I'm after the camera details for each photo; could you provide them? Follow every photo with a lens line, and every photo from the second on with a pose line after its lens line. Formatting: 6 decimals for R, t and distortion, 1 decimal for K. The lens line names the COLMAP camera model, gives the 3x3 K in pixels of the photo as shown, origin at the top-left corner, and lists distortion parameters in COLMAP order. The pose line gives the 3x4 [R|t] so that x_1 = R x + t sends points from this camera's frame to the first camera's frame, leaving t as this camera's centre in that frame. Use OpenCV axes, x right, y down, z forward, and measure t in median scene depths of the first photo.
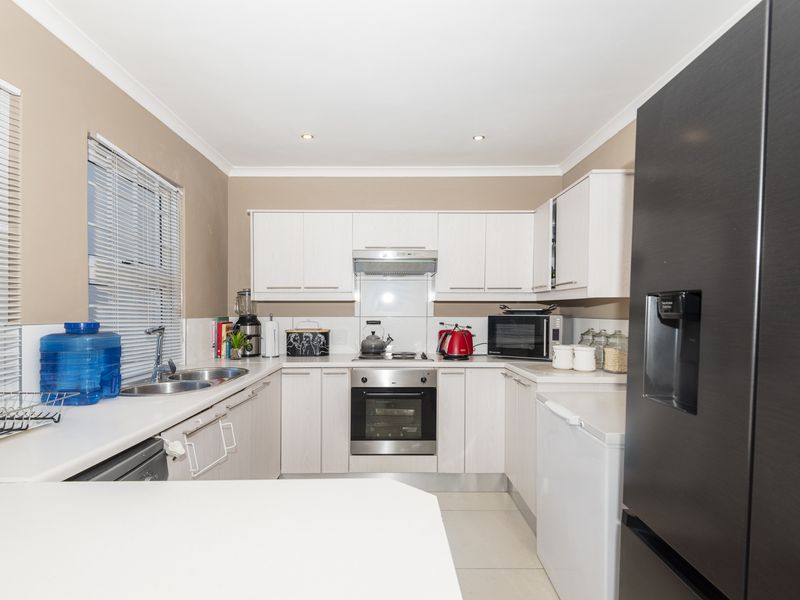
lens RADIAL K [[430.6, 0, 401.1], [0, 430.6, 312.5], [0, 0, 1]] dist [0.025622, -0.000551]
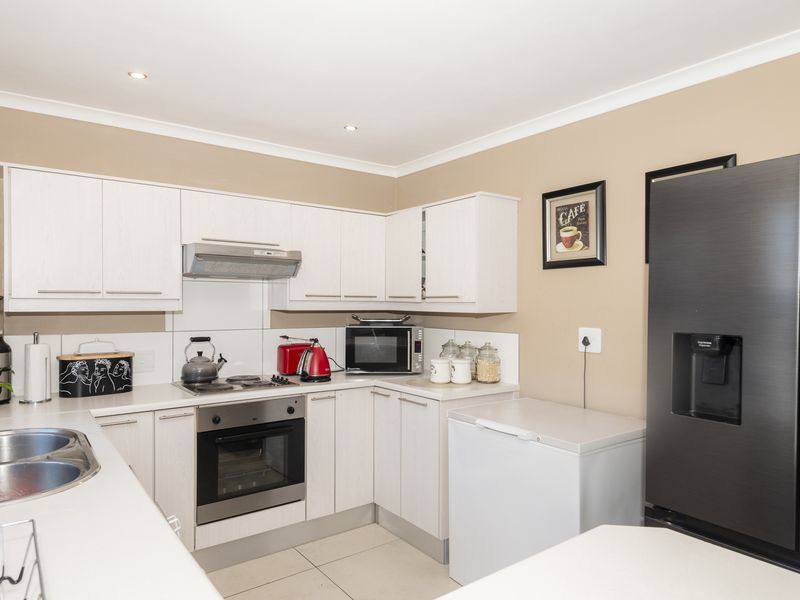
lens RADIAL K [[516.8, 0, 400.0], [0, 516.8, 300.0], [0, 0, 1]] dist [0.031612, -0.000229]
pose [[0.807145, 0.008416, 0.590294, -0.339628], [-0.002317, 0.999936, -0.011089, -0.038117], [-0.590349, 0.007583, 0.807112, 0.085874]]
